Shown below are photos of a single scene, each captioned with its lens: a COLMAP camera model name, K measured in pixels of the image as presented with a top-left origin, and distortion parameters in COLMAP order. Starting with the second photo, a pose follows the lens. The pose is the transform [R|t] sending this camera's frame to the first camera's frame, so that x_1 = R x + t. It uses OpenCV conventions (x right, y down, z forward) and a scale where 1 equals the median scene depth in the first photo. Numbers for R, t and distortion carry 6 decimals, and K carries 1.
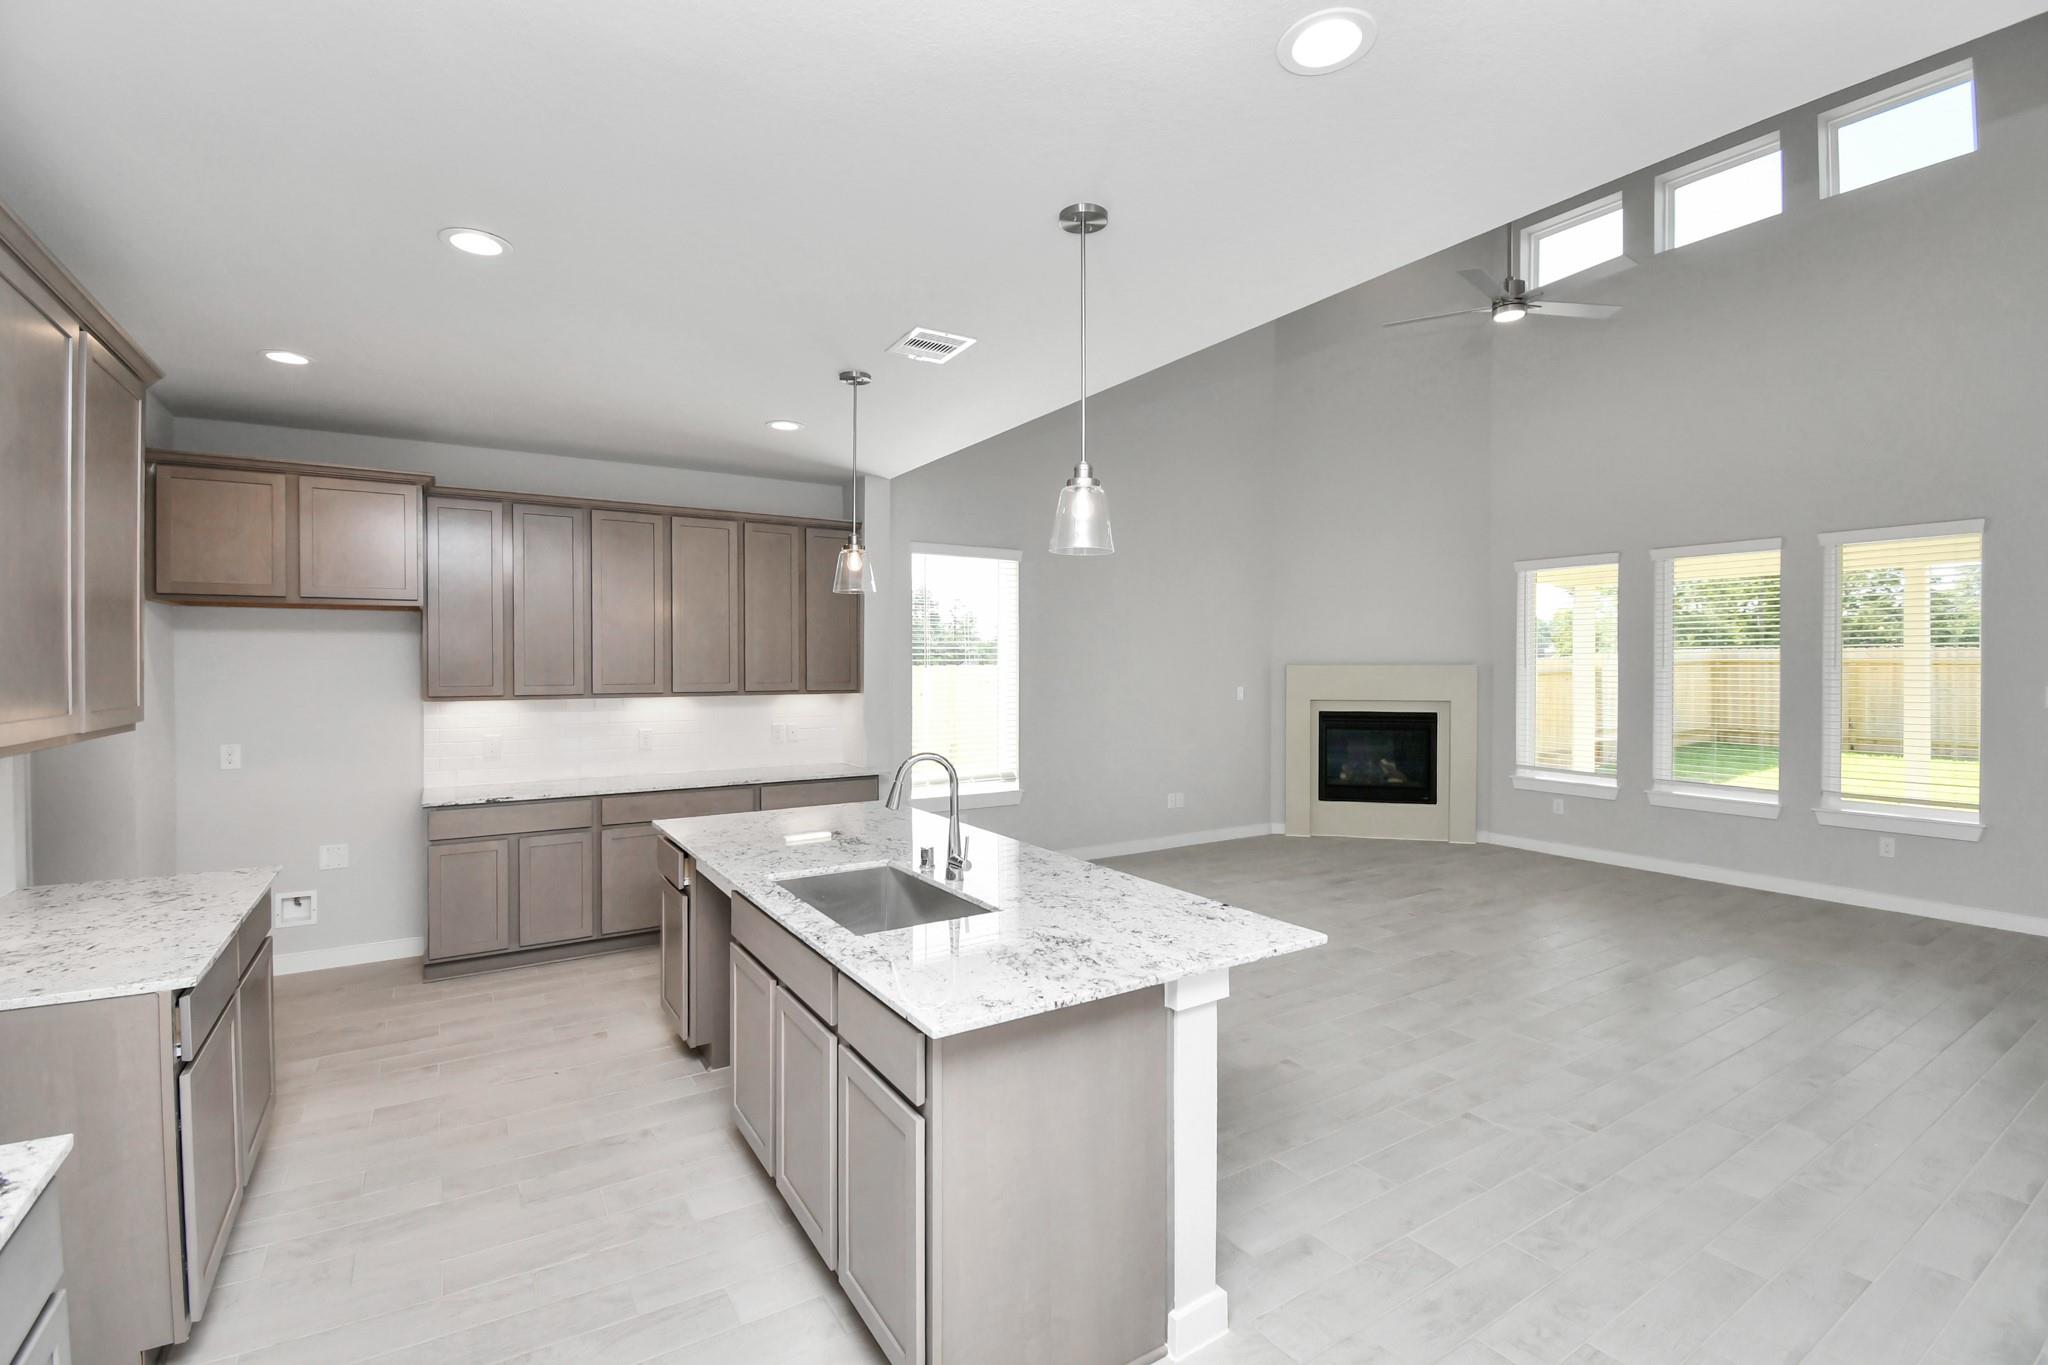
lens RADIAL K [[941.3, 0, 1005.9], [0, 941.3, 670.8], [0, 0, 1]] dist [0.029783, -0.032361]
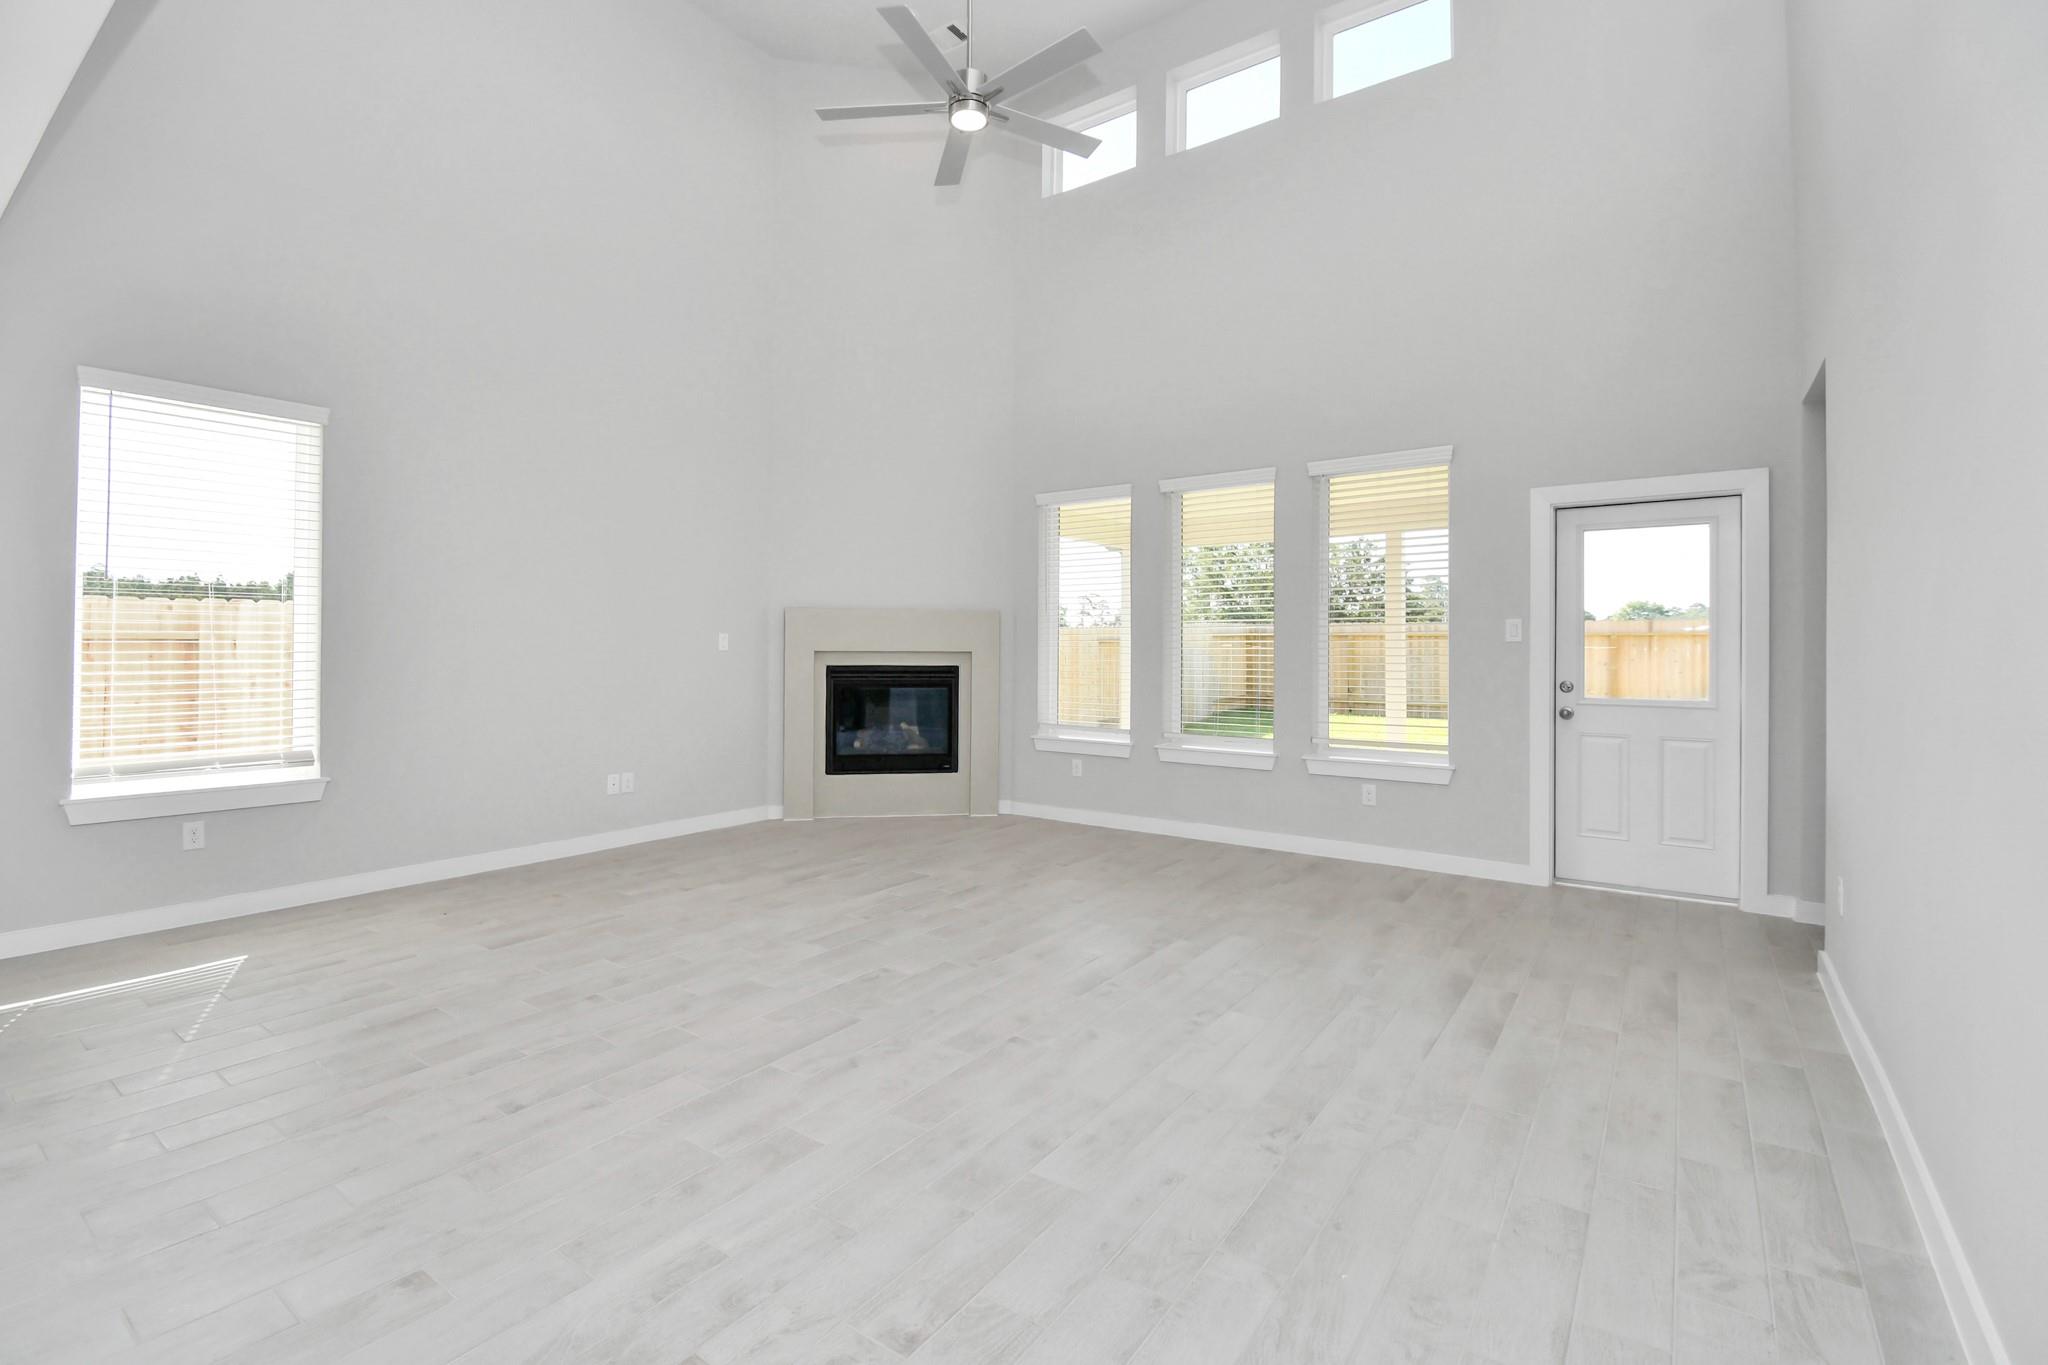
lens RADIAL K [[921.3, 0, 1028.7], [0, 921.3, 651.3], [0, 0, 1]] dist [0.000071, -0.000318]
pose [[0.925261, 0.006179, 0.379280, 0.201579], [-0.002336, 0.999941, -0.010591, 0.040608], [-0.379323, 0.008914, 0.925221, 0.204866]]
